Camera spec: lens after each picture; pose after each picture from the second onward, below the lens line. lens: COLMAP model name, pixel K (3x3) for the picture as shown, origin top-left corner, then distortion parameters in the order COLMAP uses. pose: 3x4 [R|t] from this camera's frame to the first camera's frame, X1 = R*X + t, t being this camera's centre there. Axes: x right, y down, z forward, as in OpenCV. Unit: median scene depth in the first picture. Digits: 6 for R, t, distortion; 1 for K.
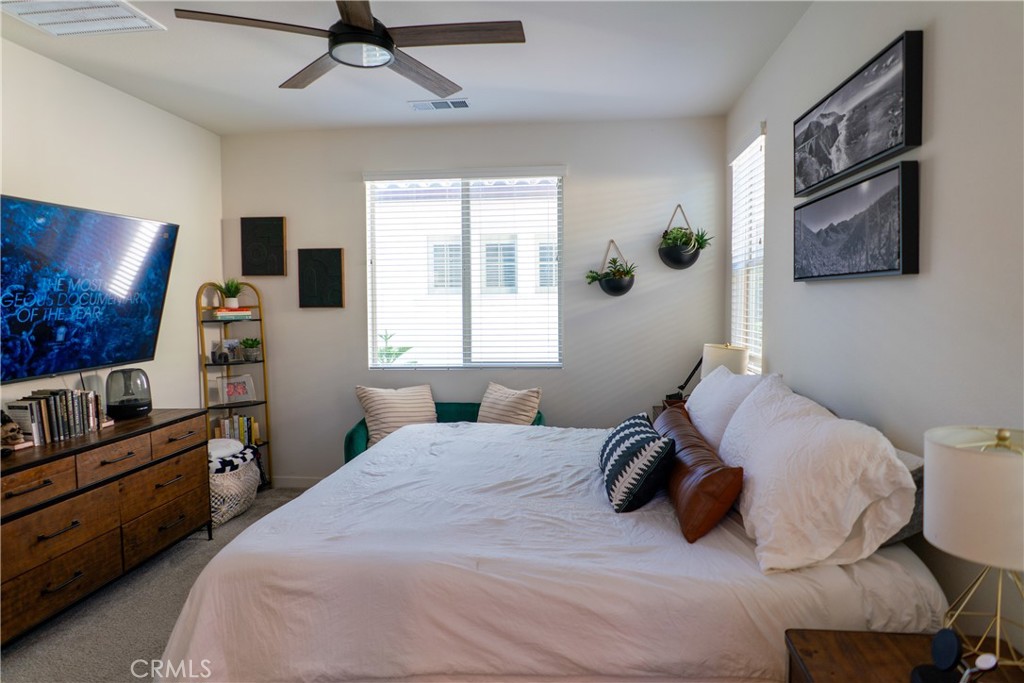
lens RADIAL K [[604.5, 0, 514.9], [0, 604.5, 336.6], [0, 0, 1]] dist [-0.040600, 0.004287]
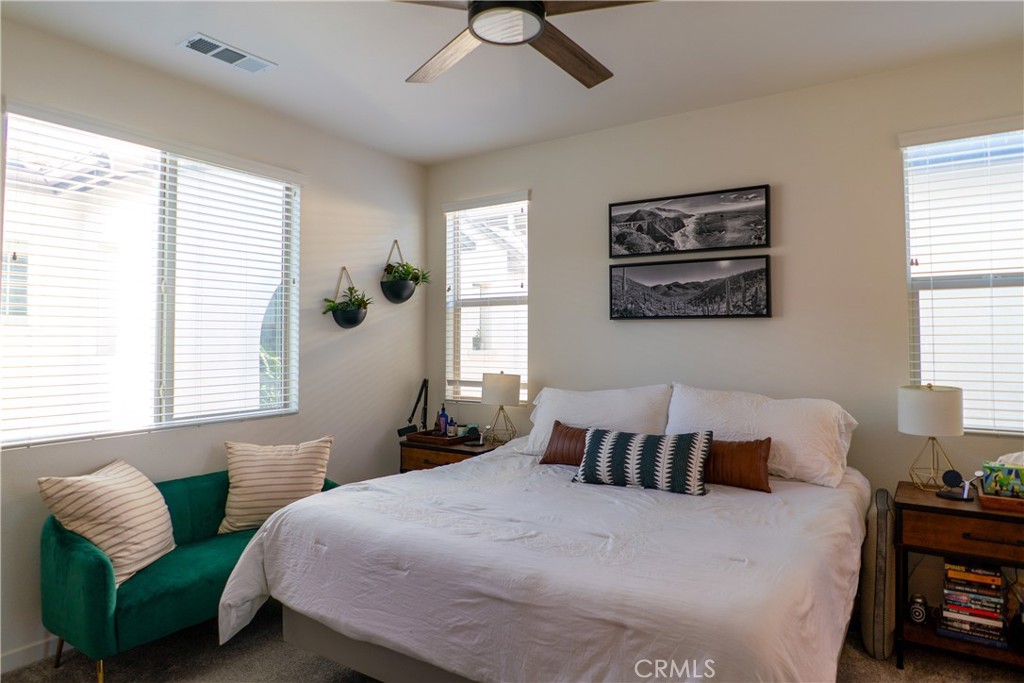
lens RADIAL K [[604.5, 0, 540.4], [0, 604.5, 343.6], [0, 0, 1]] dist [-0.040600, 0.004287]
pose [[0.436085, 0.006646, 0.899881, -0.693874], [0.050036, 0.998247, -0.031621, -0.001291], [-0.898513, 0.058816, 0.434988, 0.451377]]
